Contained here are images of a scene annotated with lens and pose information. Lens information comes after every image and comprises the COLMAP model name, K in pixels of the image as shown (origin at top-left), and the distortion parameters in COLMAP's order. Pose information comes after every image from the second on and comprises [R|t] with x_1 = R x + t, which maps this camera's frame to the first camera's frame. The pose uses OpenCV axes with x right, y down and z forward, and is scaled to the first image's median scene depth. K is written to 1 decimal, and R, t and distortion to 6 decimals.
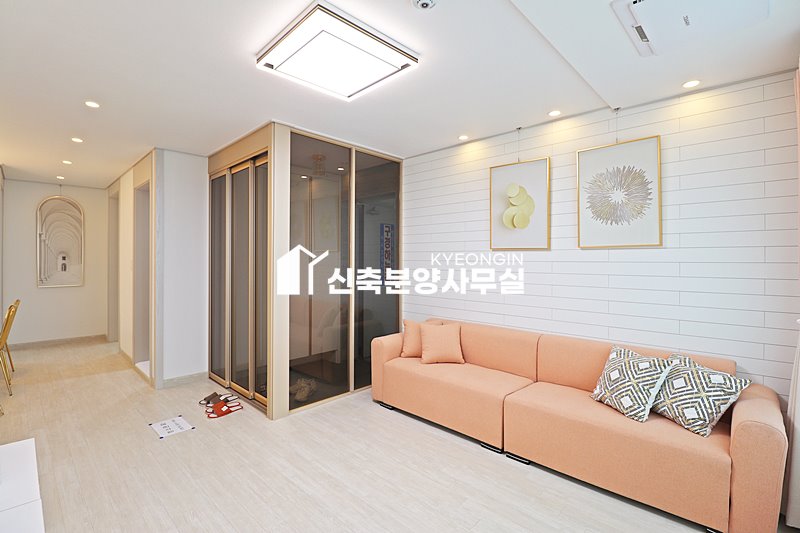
lens RADIAL K [[368.8, 0, 398.1], [0, 368.8, 260.3], [0, 0, 1]] dist [0.002717, -0.014428]
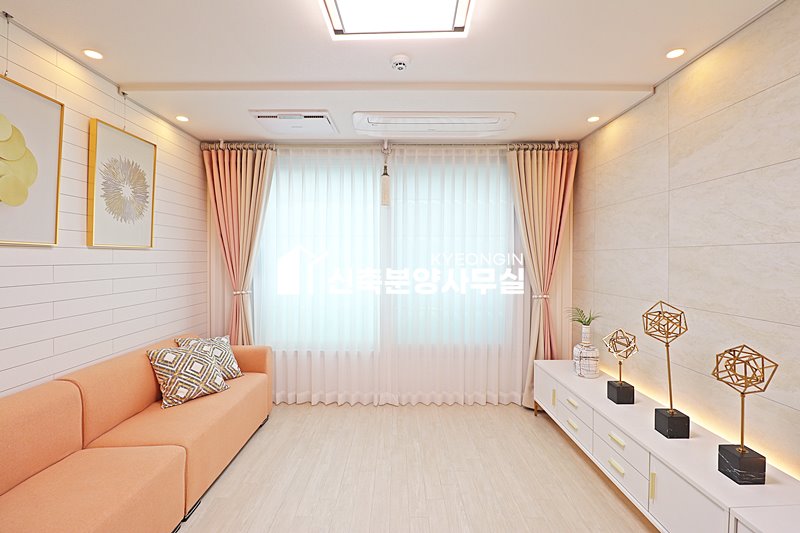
lens RADIAL K [[368.8, 0, 398.1], [0, 368.8, 260.3], [0, 0, 1]] dist [0.002717, -0.014428]
pose [[-0.695585, -0.007399, 0.718406, -0.471378], [0.001660, 0.999928, 0.011906, -0.011940], [-0.718442, 0.009474, -0.695522, 1.037783]]
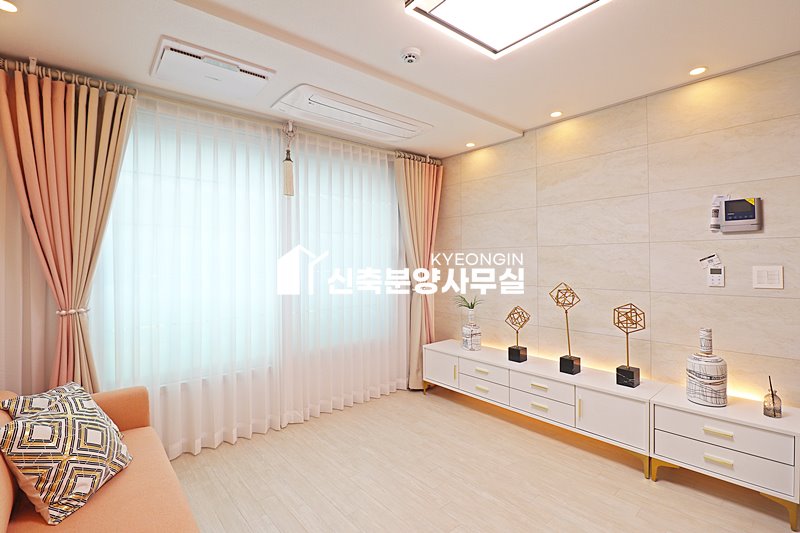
lens RADIAL K [[372.4, 0, 398.9], [0, 372.4, 260.3], [0, 0, 1]] dist [-0.002017, -0.012320]
pose [[-0.995808, 0.007354, 0.091167, -0.004938], [0.008012, 0.999944, 0.006846, 0.001746], [-0.091111, 0.007548, -0.995812, 1.243194]]
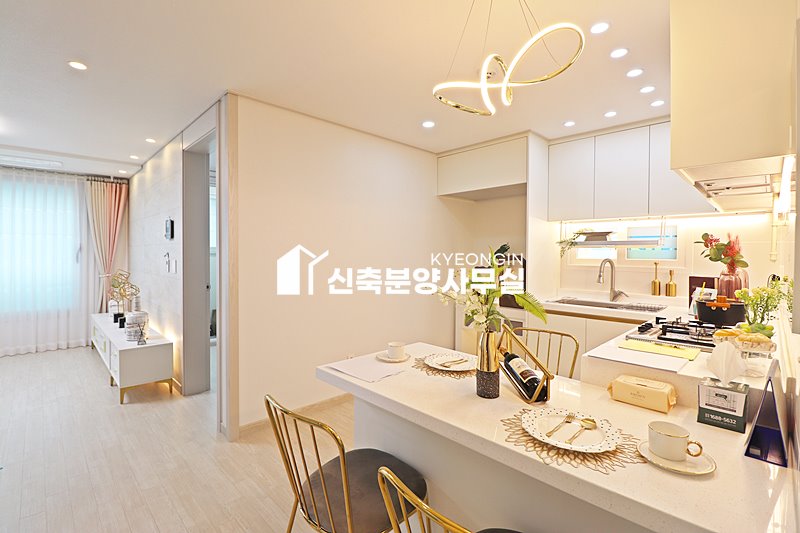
lens RADIAL K [[368.8, 0, 398.1], [0, 368.8, 260.3], [0, 0, 1]] dist [0.002717, -0.014428]
pose [[-0.999487, -0.010088, 0.030397, -1.457349], [-0.009361, 0.999670, 0.023941, -0.012469], [-0.030628, 0.023645, -0.999251, 1.661033]]
